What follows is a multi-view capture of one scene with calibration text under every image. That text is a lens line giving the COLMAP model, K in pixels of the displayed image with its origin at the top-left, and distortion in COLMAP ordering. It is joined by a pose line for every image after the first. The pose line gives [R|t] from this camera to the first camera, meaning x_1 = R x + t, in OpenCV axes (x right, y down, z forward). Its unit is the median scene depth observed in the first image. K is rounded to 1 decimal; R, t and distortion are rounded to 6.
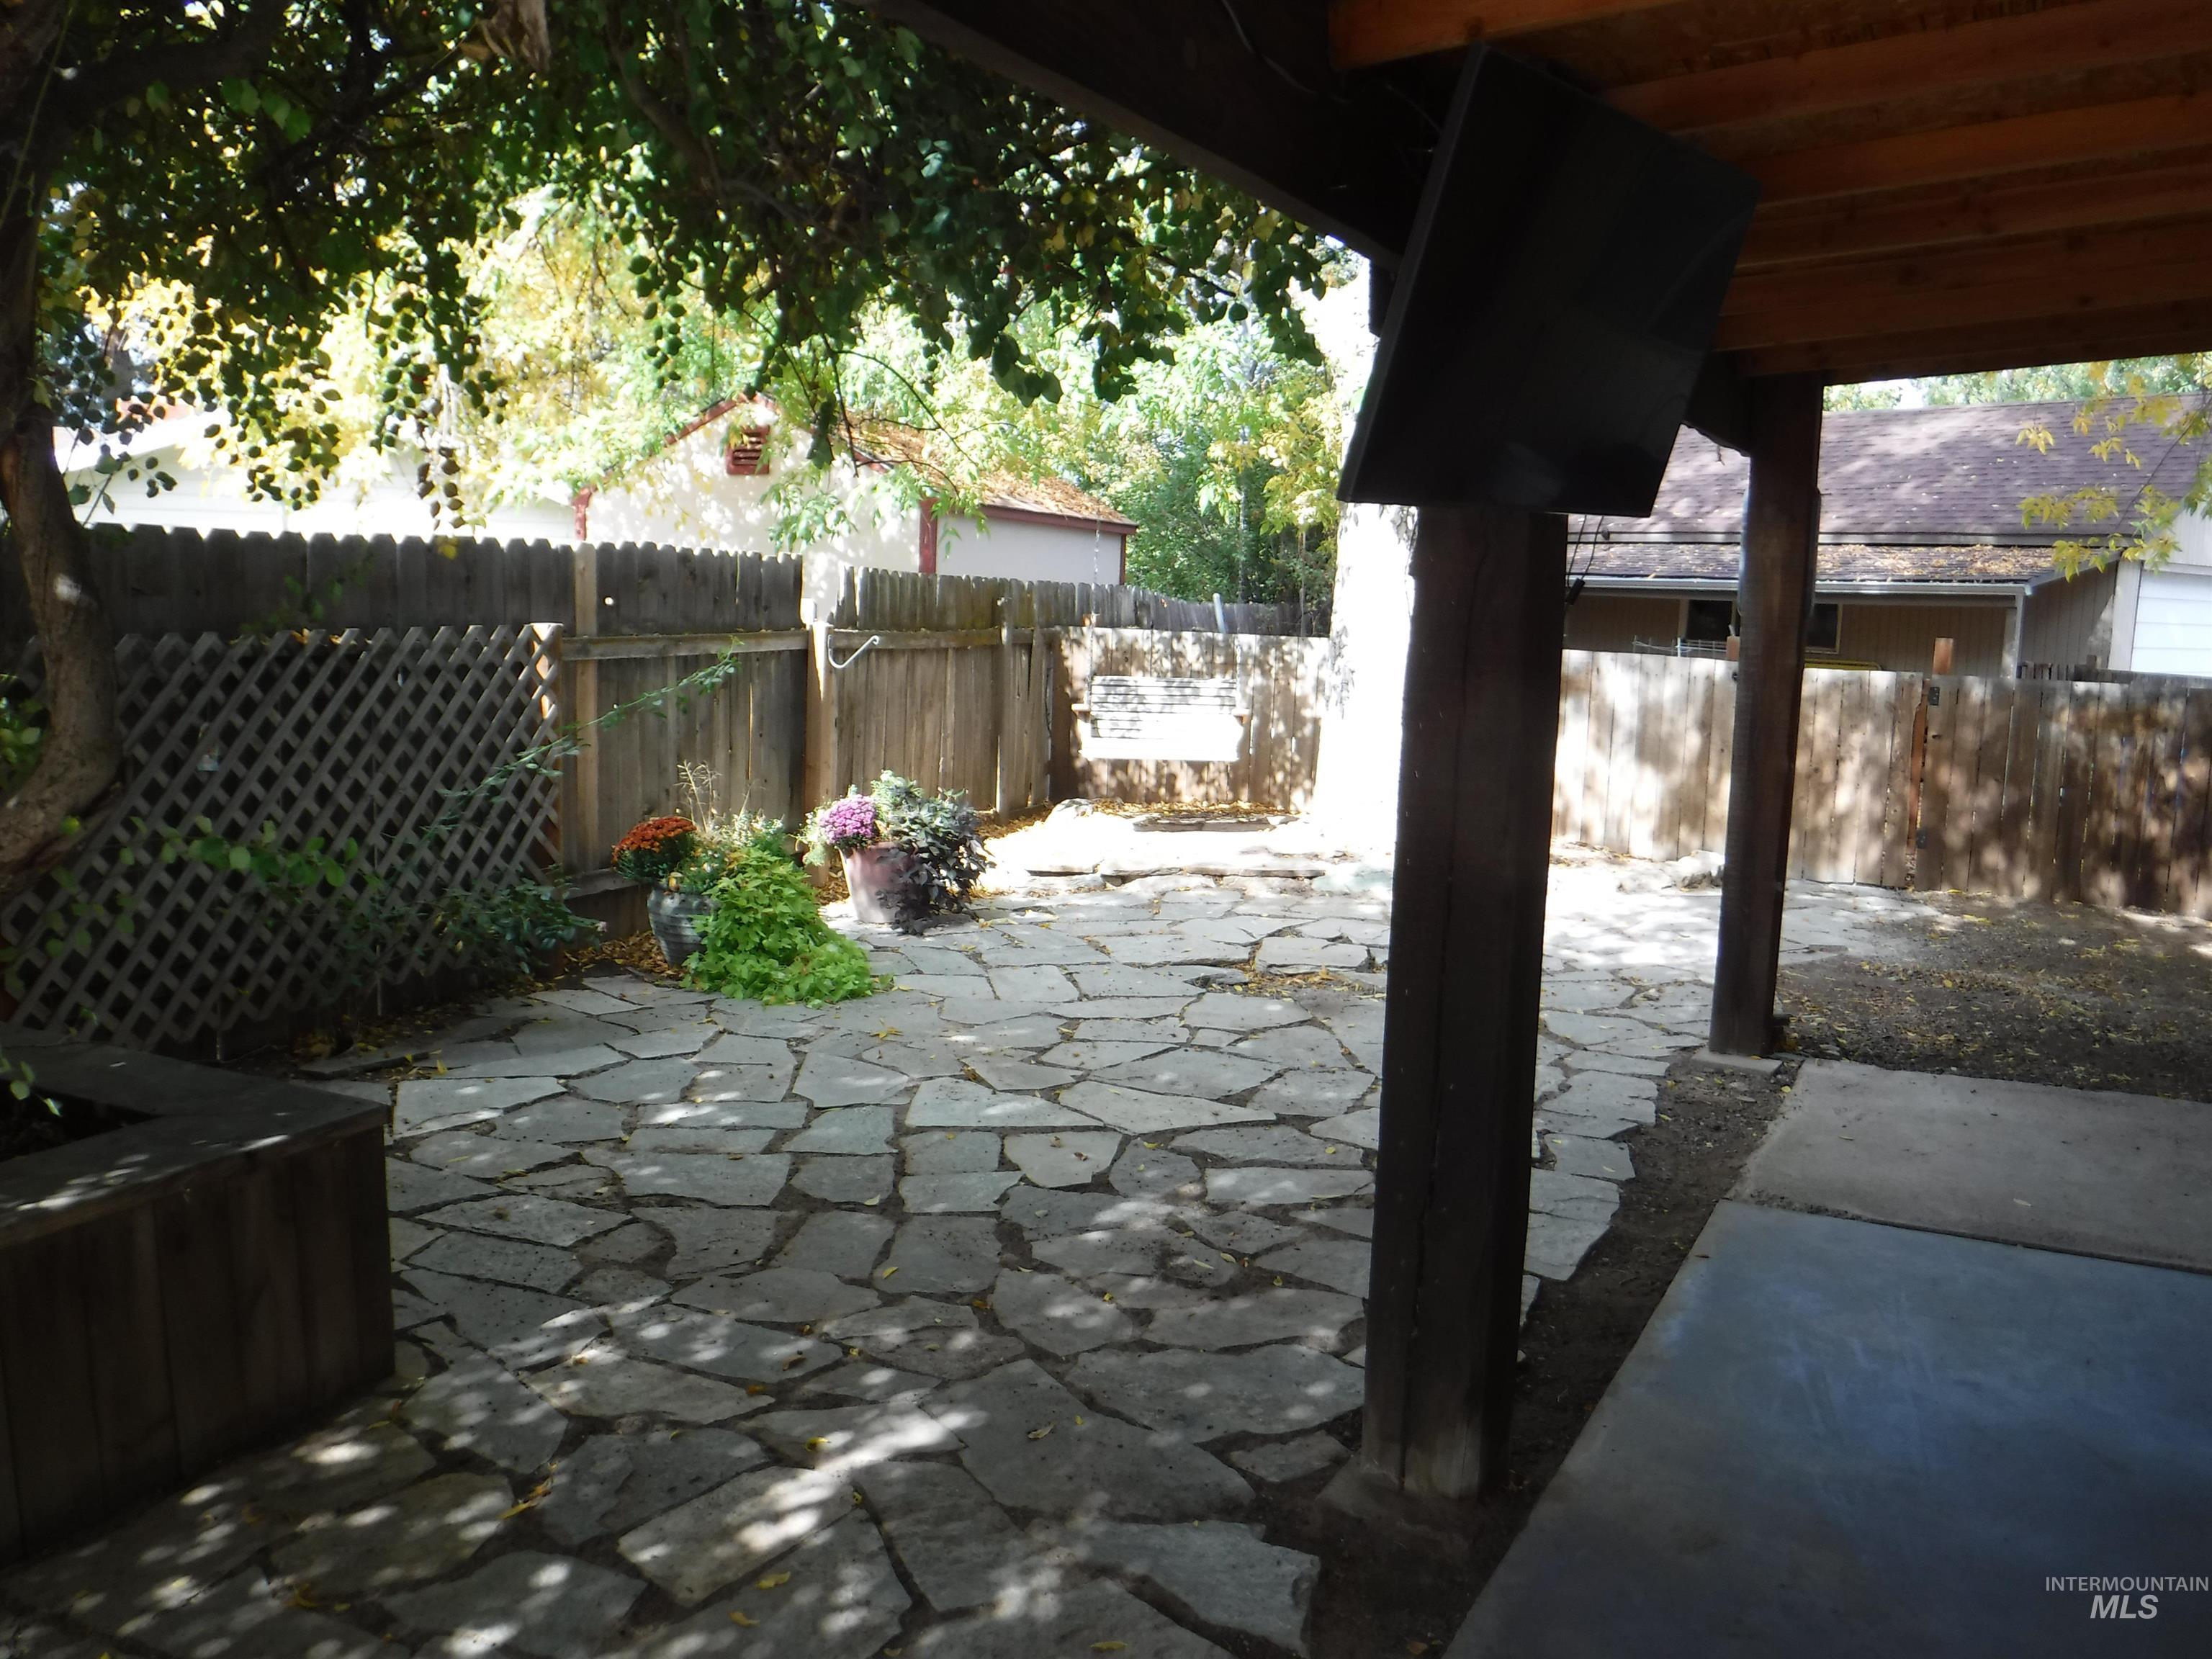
lens RADIAL K [[1816.8, 0, 1106.0], [0, 1816.8, 829.5], [0, 0, 1]] dist [-0.130410, 0.060826]
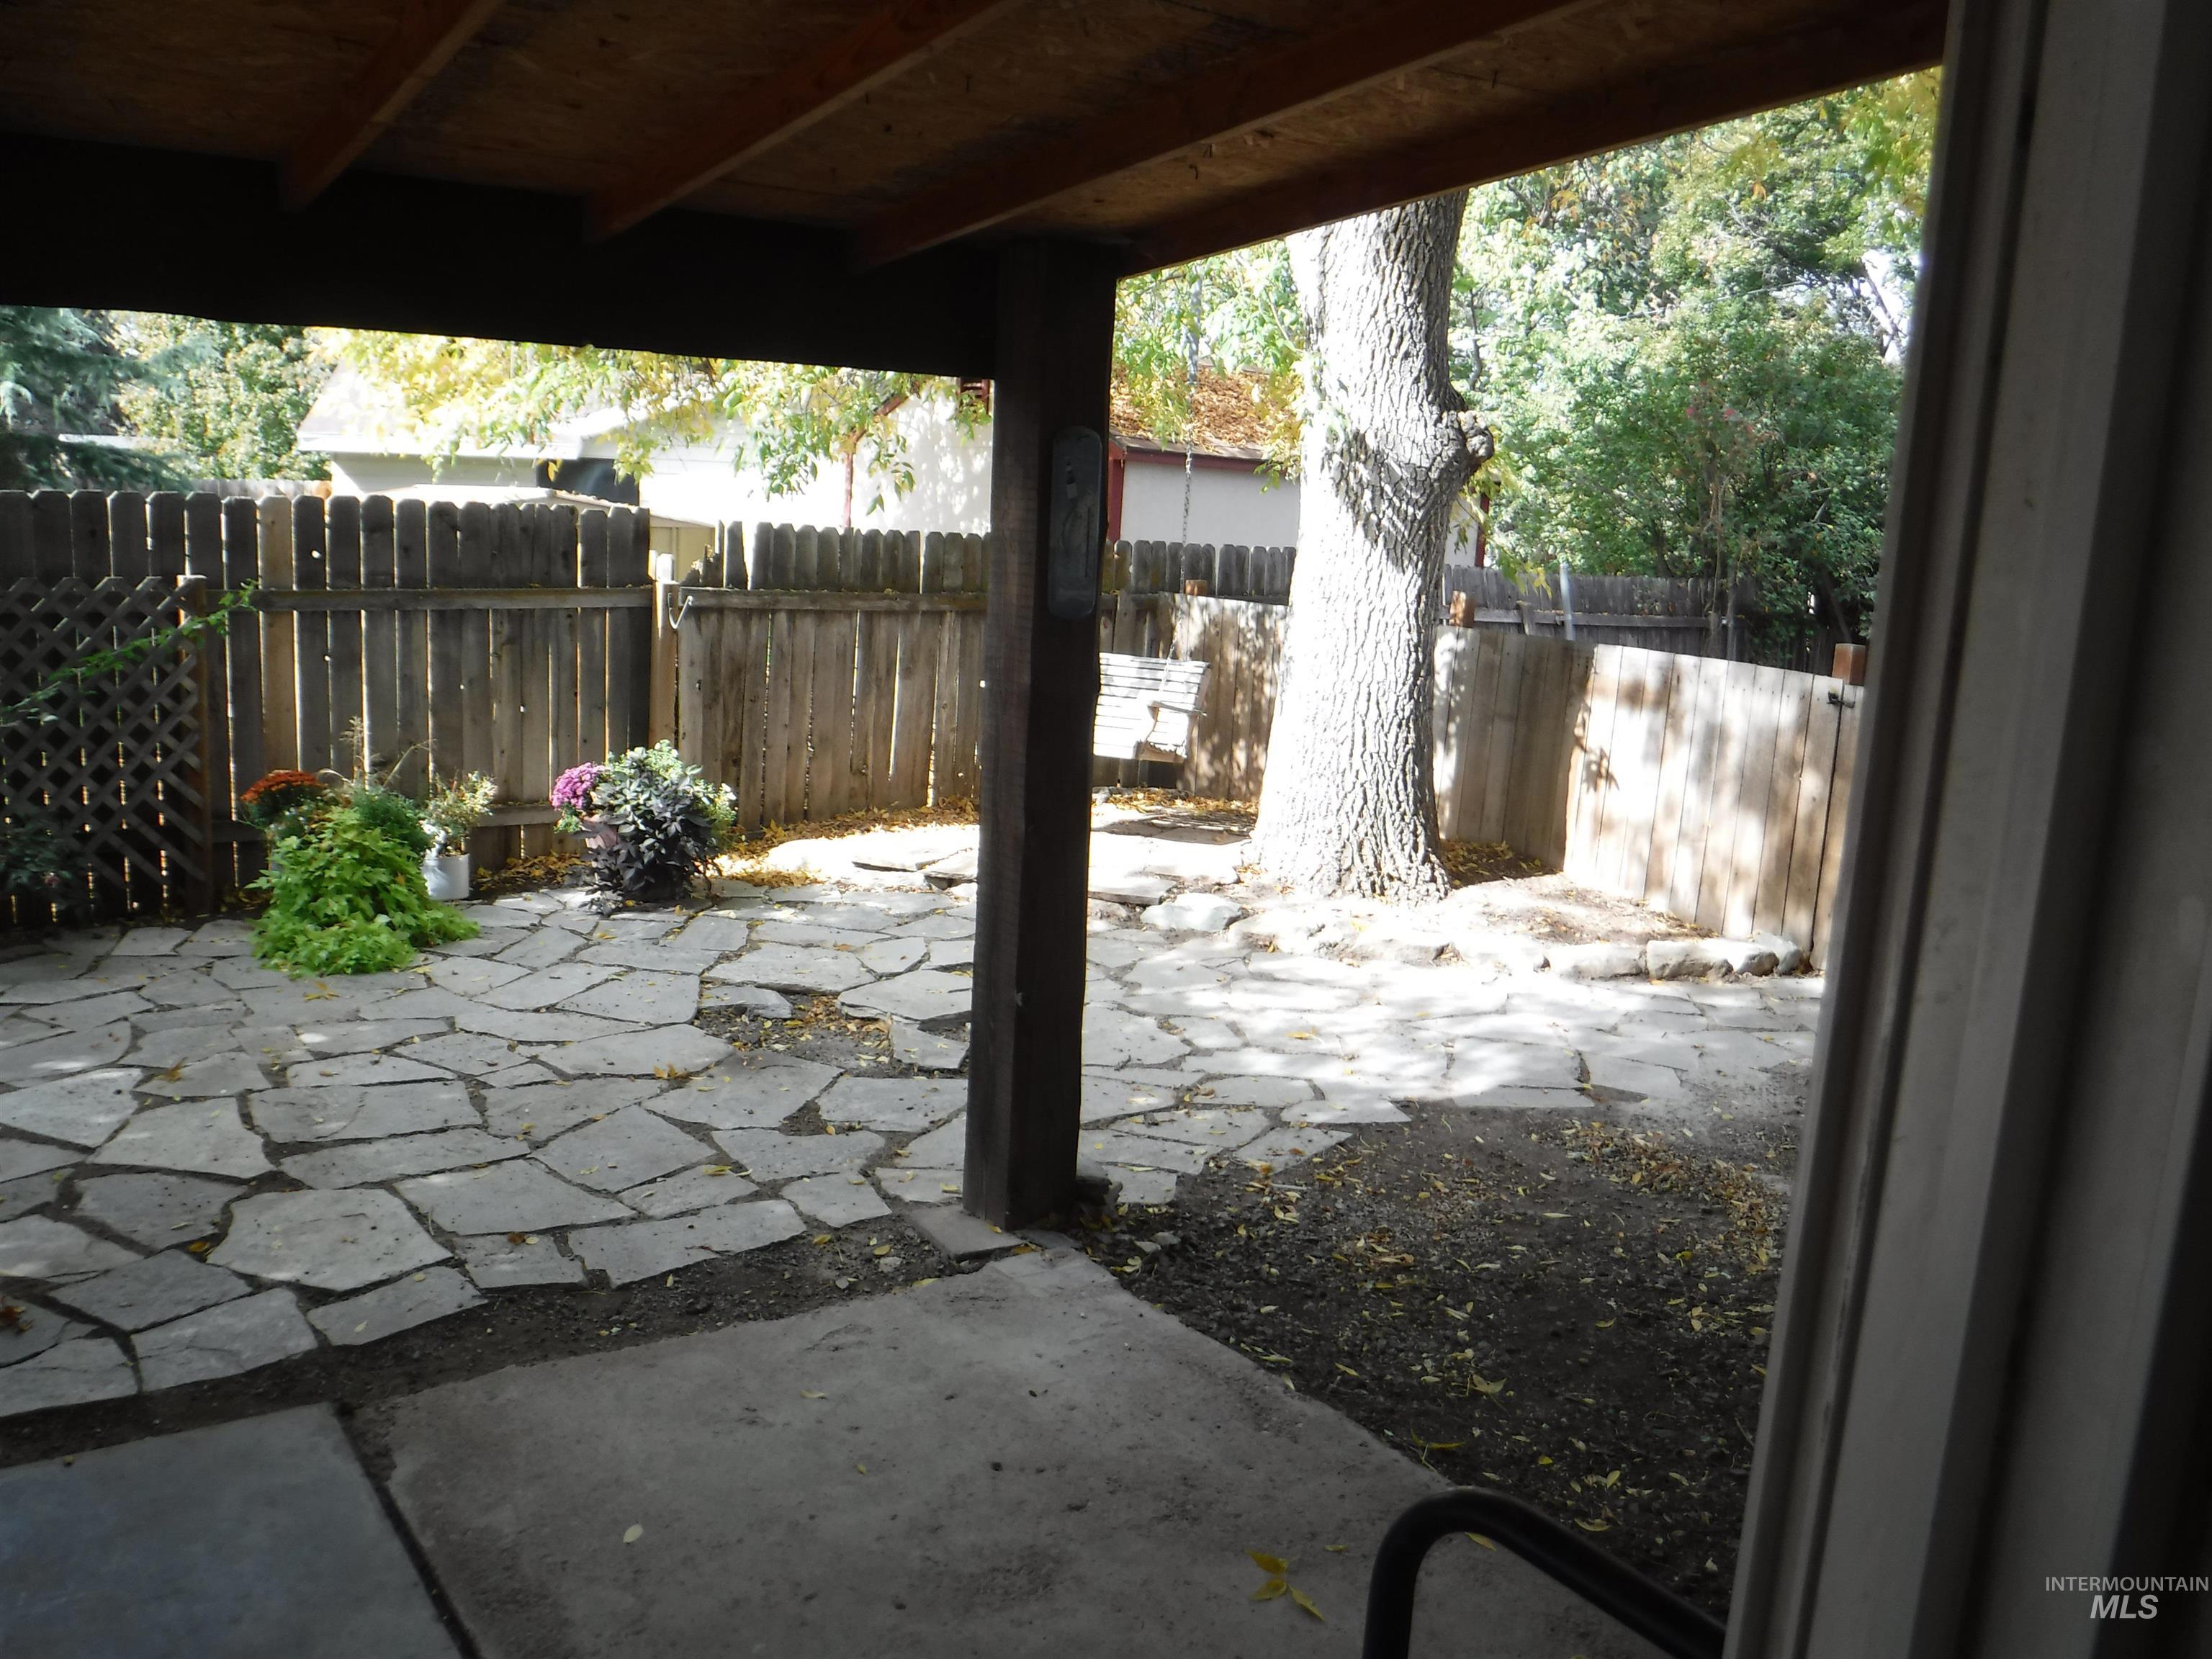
lens RADIAL K [[1816.8, 0, 1106.0], [0, 1816.8, 829.5], [0, 0, 1]] dist [-0.130410, 0.060826]
pose [[0.898276, 0.099884, -0.427928, 0.609120], [-0.088076, 0.994987, 0.047360, -0.062767], [0.430514, -0.004852, 0.902571, 0.310369]]
